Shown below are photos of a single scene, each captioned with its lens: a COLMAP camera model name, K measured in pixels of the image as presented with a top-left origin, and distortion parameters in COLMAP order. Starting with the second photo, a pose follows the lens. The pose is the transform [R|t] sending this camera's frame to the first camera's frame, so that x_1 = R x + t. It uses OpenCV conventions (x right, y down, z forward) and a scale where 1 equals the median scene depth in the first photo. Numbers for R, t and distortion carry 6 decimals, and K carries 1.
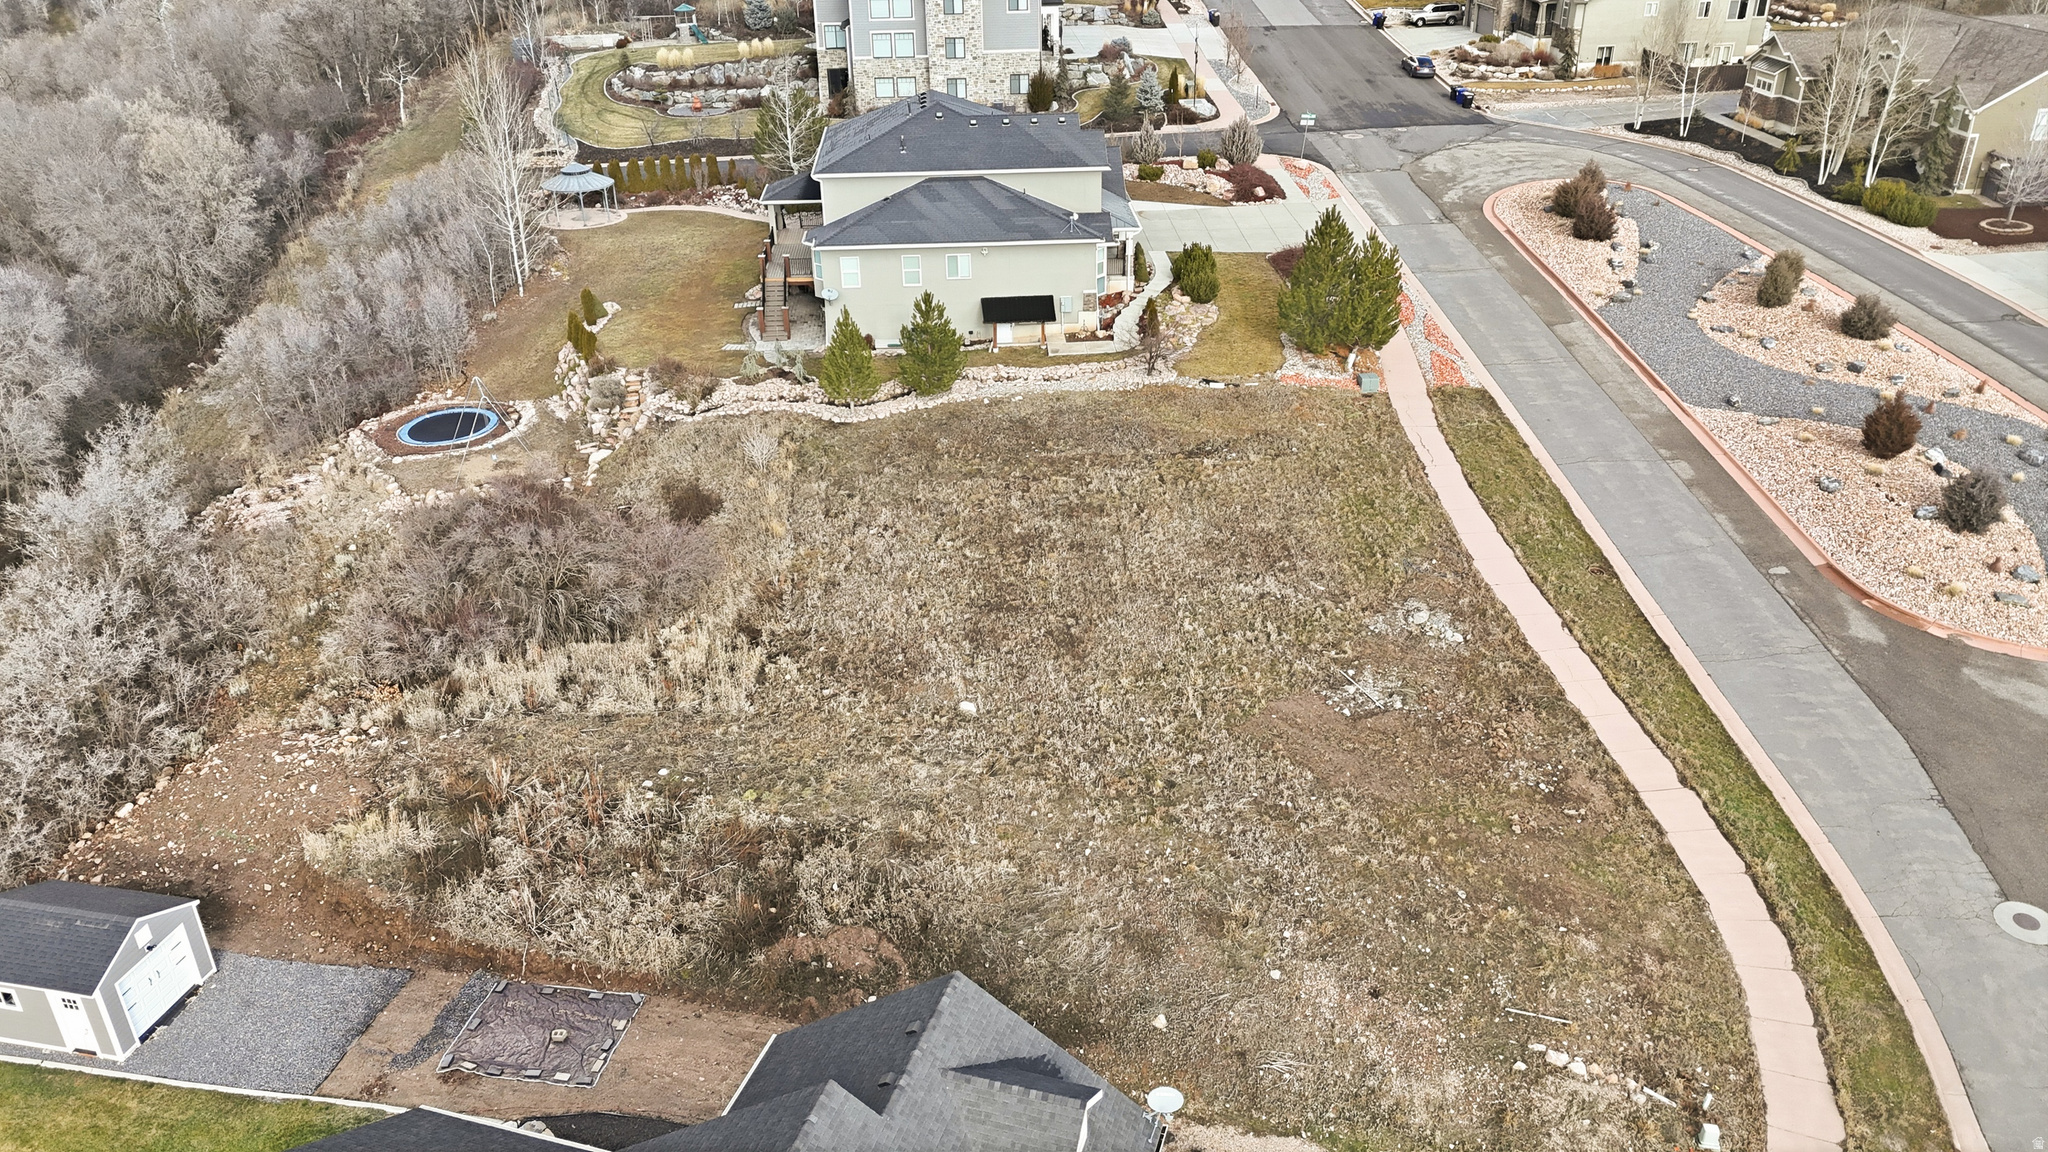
lens RADIAL K [[1498.0, 0, 1024.0], [0, 1498.0, 576.0], [0, 0, 1]] dist [0.080252, -0.072374]
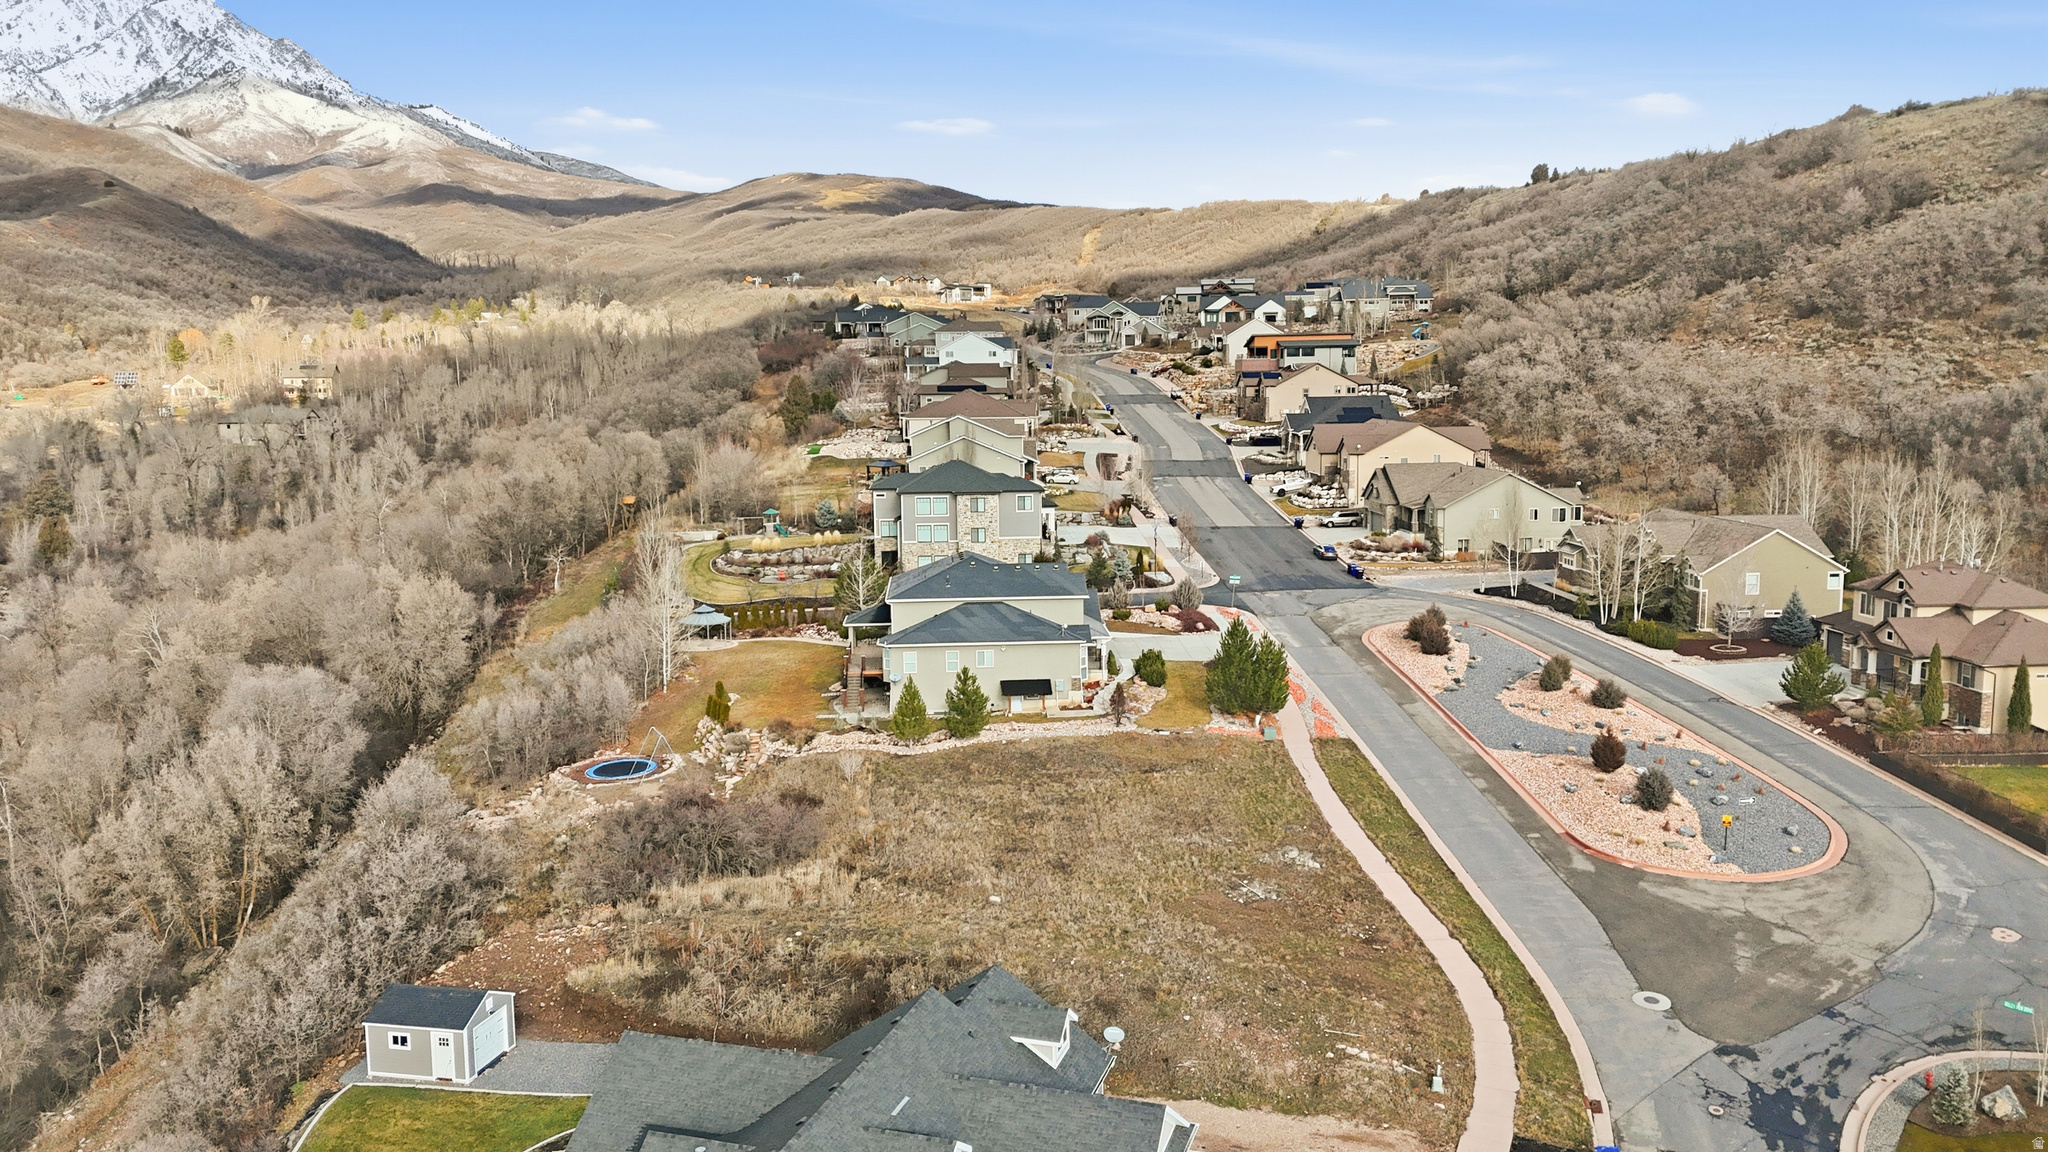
lens RADIAL K [[1498.0, 0, 1024.0], [0, 1498.0, 576.0], [0, 0, 1]] dist [0.080252, -0.072374]
pose [[0.999994, 0.003500, -0.000044, -0.006608], [-0.003319, 0.944089, -0.329675, 0.208057], [-0.001113, 0.329673, 0.944094, -0.414008]]
